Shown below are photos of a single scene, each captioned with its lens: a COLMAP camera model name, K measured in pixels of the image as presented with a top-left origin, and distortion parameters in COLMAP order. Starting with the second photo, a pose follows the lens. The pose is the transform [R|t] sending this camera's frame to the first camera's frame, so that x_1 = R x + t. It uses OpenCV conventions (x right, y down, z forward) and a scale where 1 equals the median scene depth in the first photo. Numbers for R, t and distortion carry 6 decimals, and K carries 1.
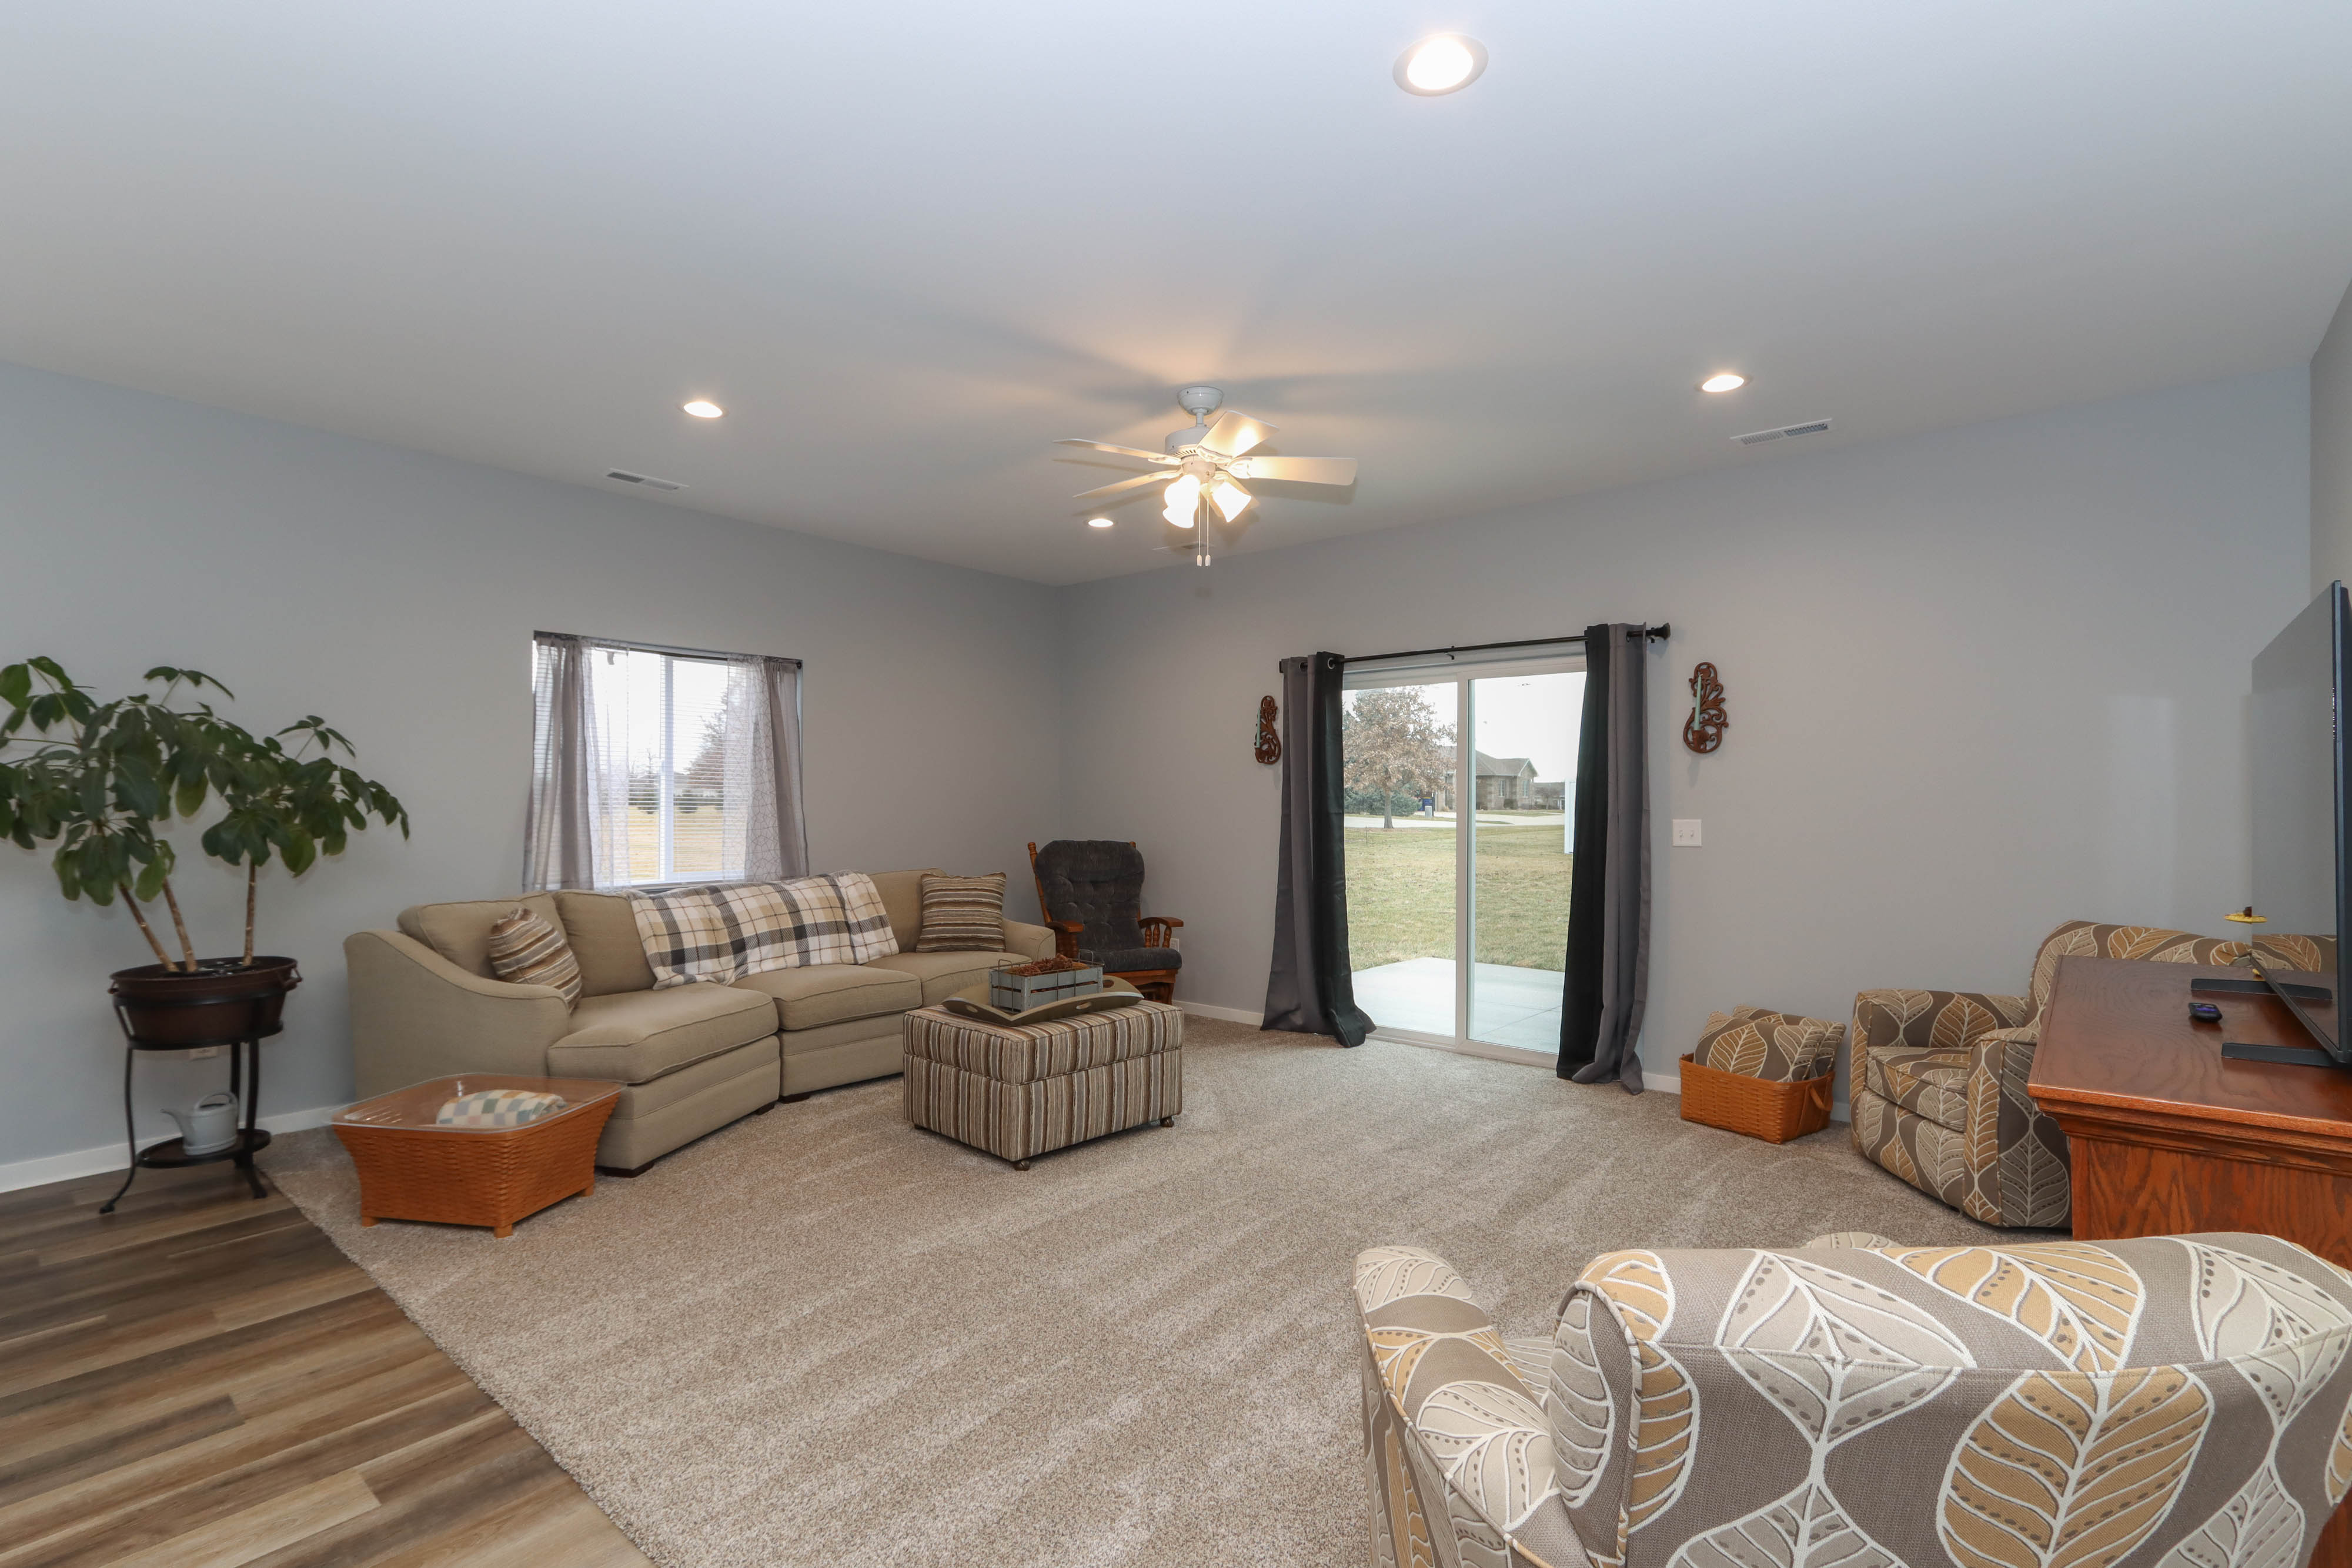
lens RADIAL K [[1084.0, 0, 1176.0], [0, 1084.0, 784.0], [0, 0, 1]] dist [-0.013118, 0.010140]
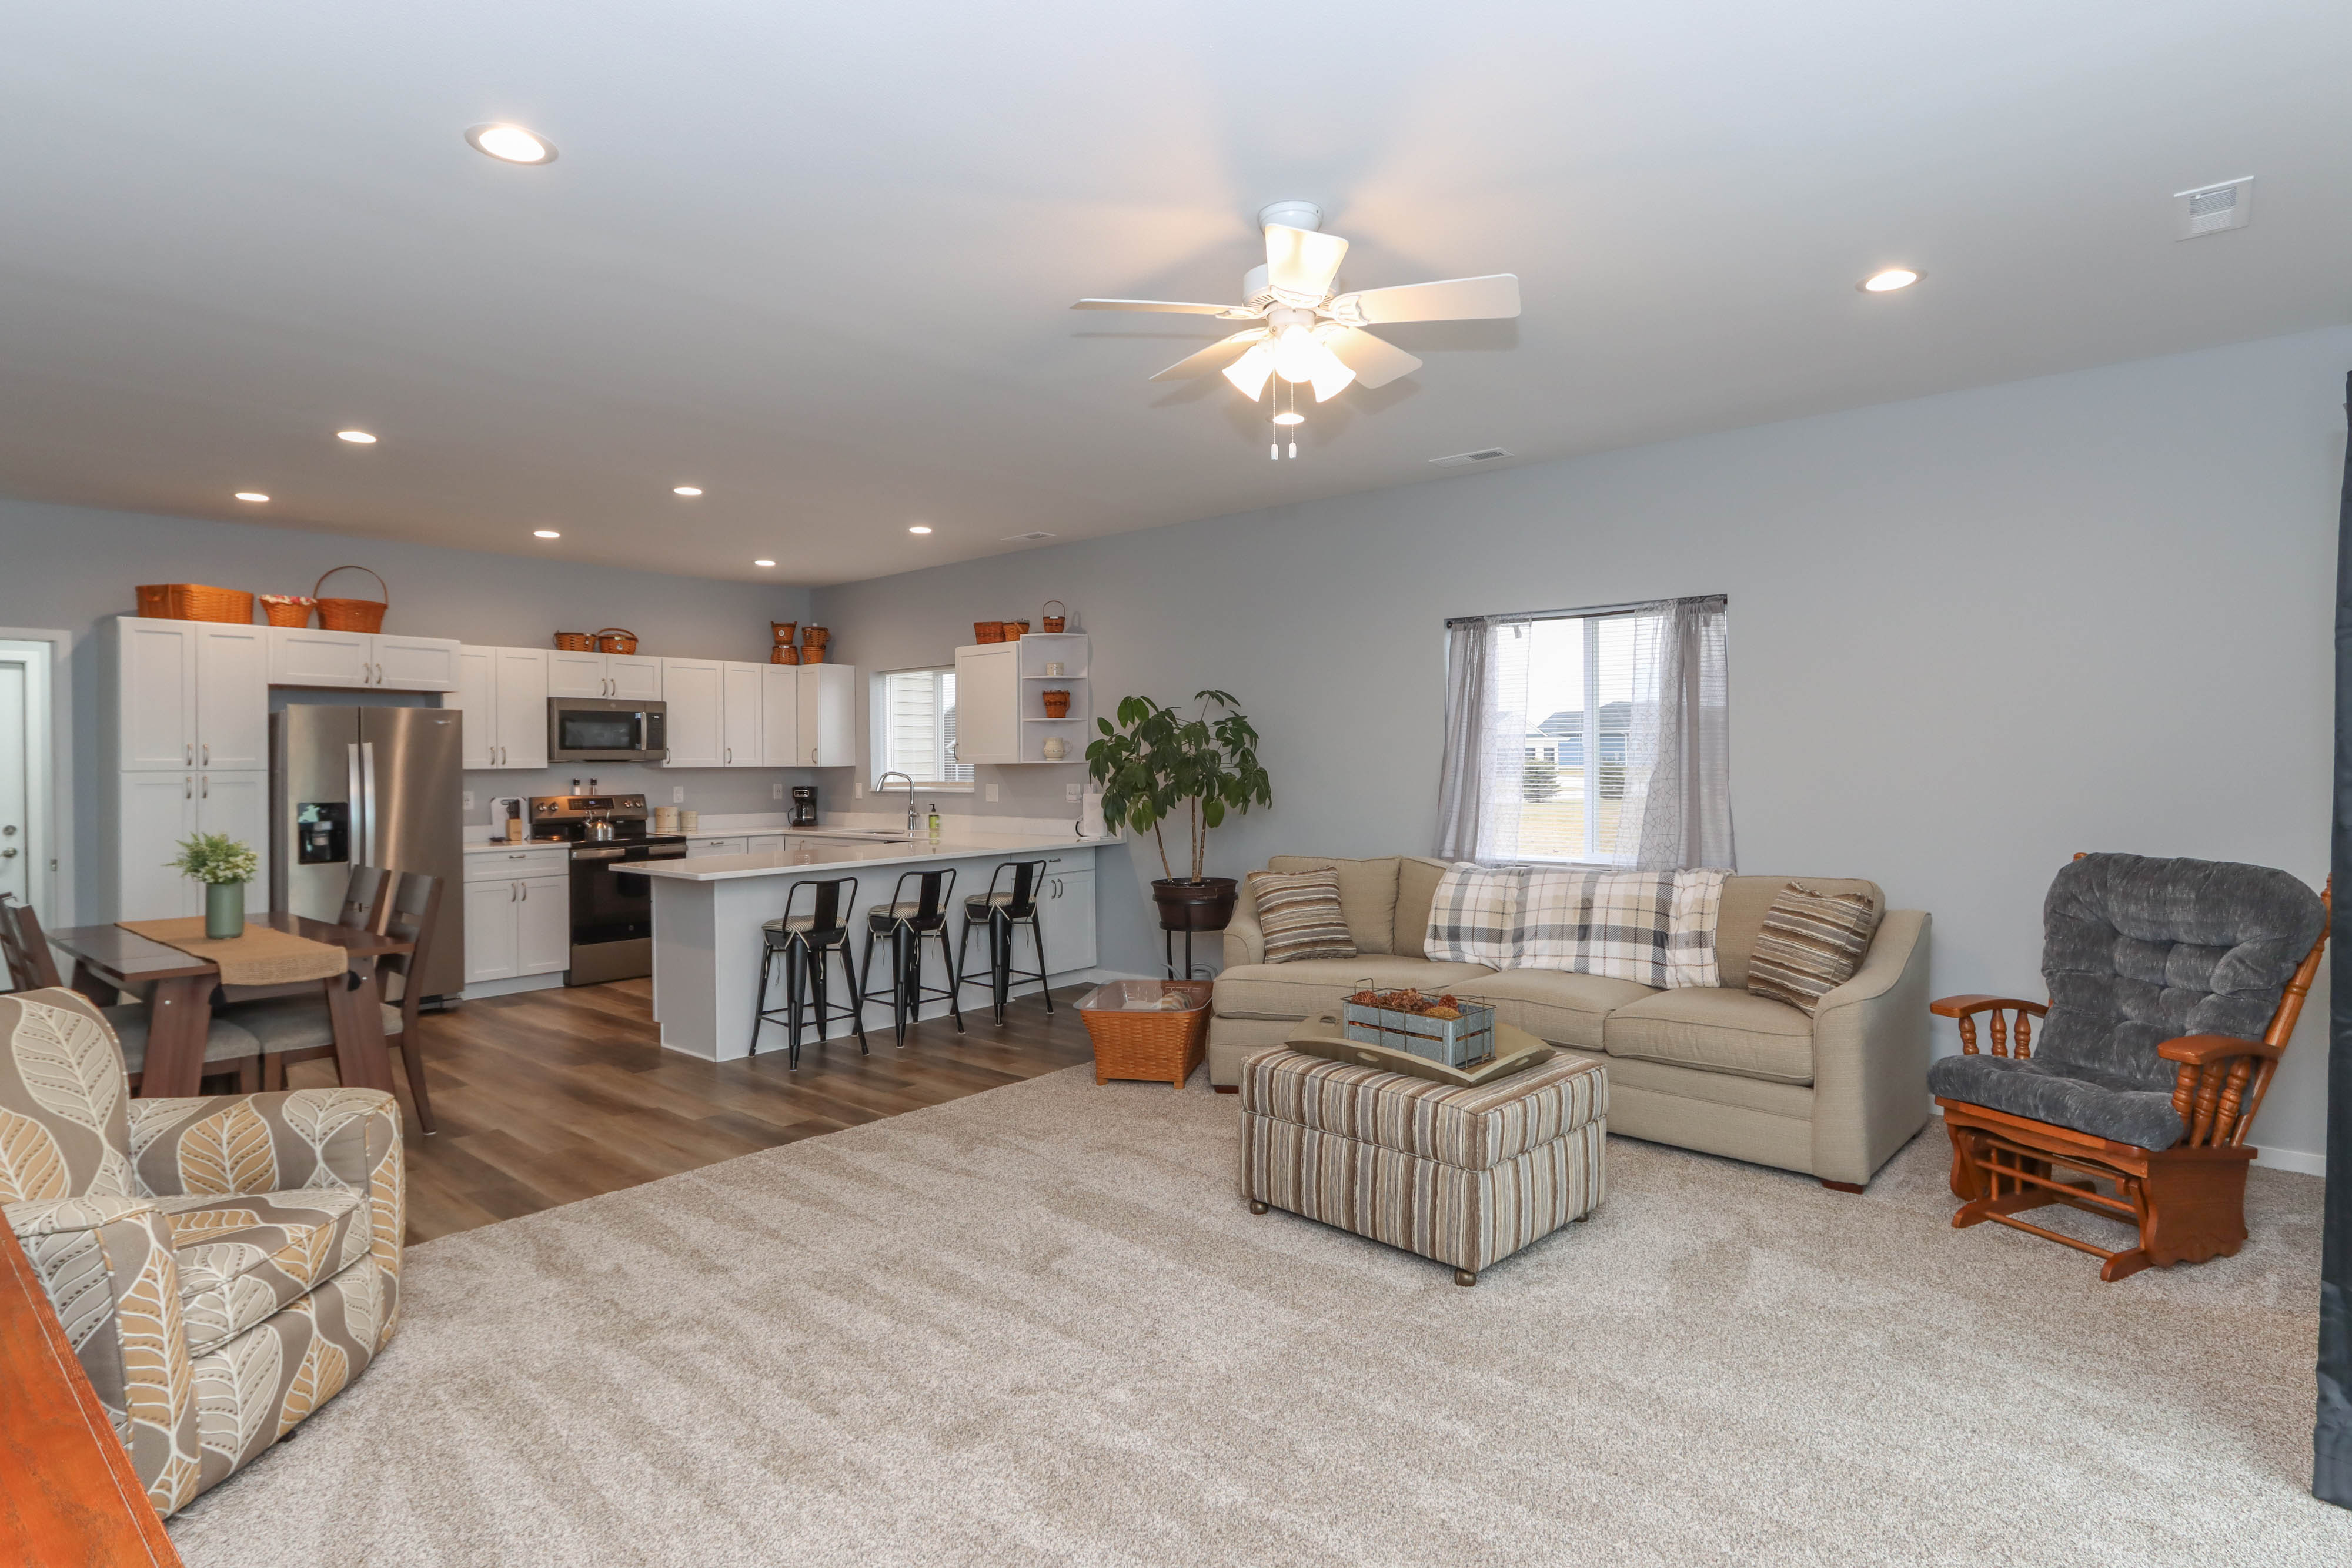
lens RADIAL K [[1200.2, 0, 1145.9], [0, 1200.2, 757.3], [0, 0, 1]] dist [0.001526, 0.000809]
pose [[-0.019460, -0.003461, -0.999805, 0.883107], [0.024497, 0.999692, -0.003937, -0.006587], [0.999510, -0.024569, -0.019370, 1.002933]]
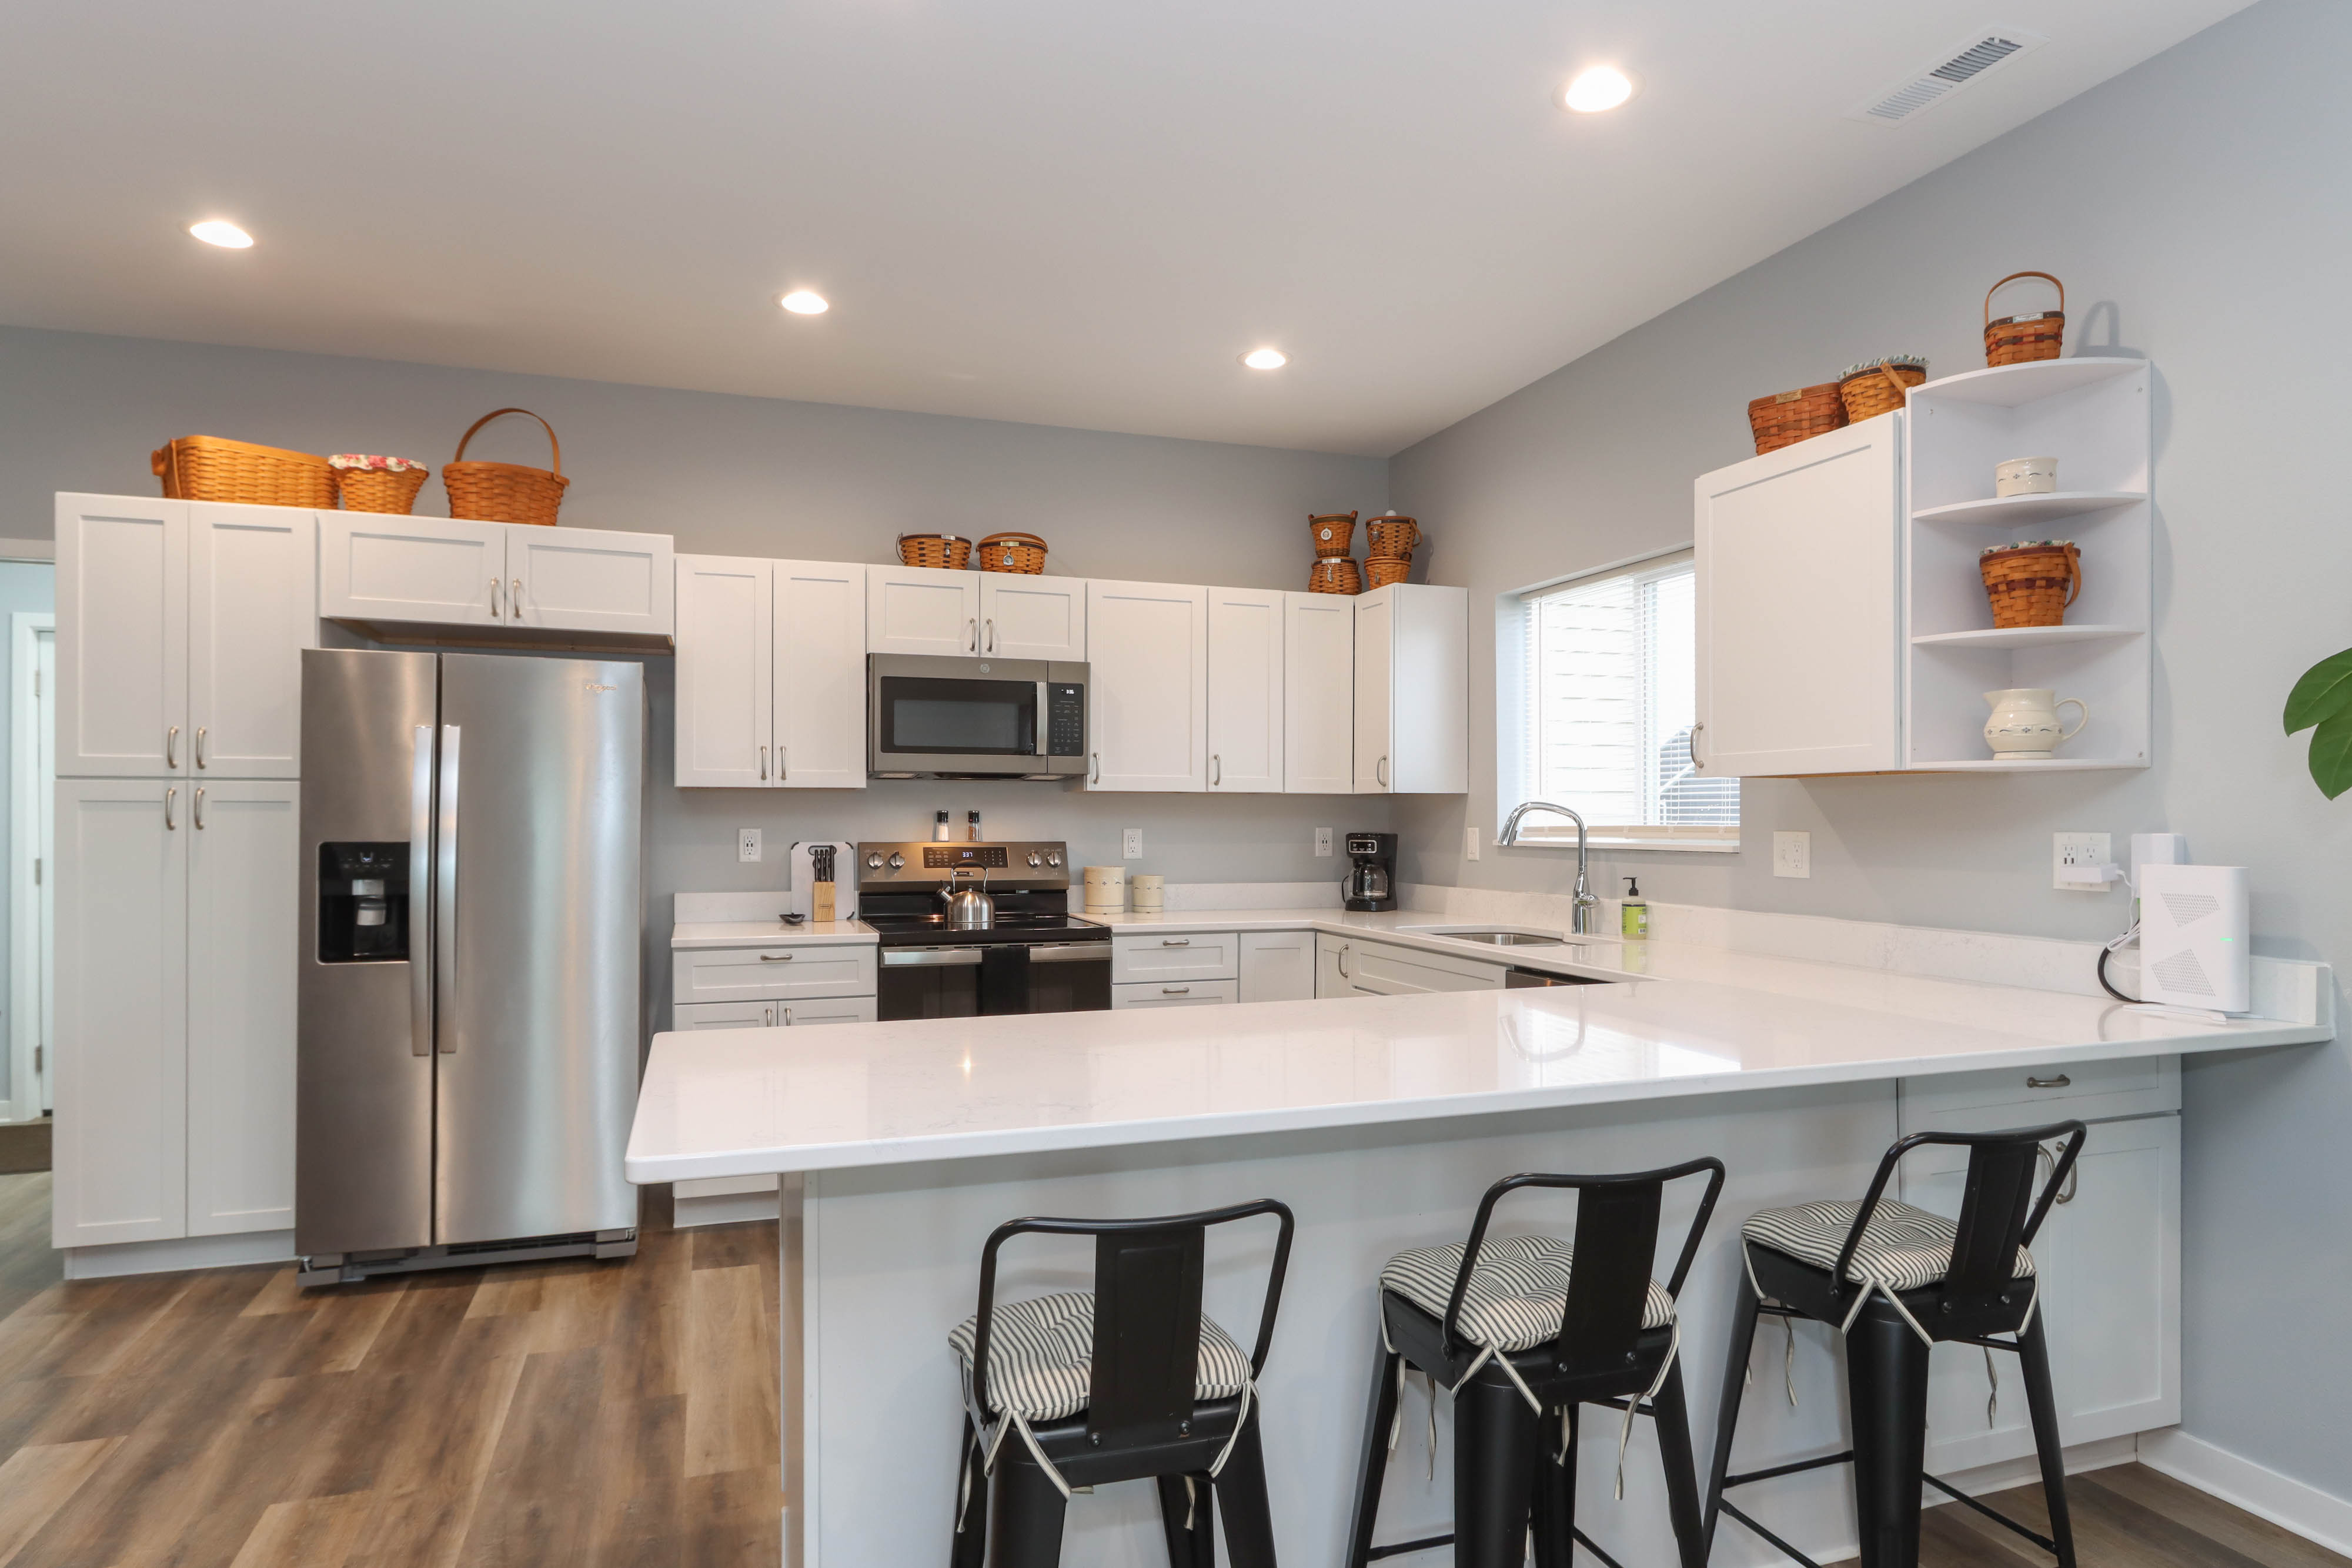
lens RADIAL K [[1353.3, 0, 1140.6], [0, 1353.3, 804.5], [0, 0, 1]] dist [-0.006177, -0.001215]
pose [[-0.519661, -0.008805, -0.854327, -0.339837], [0.012100, 0.999771, -0.017664, 0.020893], [0.854287, -0.019516, -0.519436, 0.763495]]
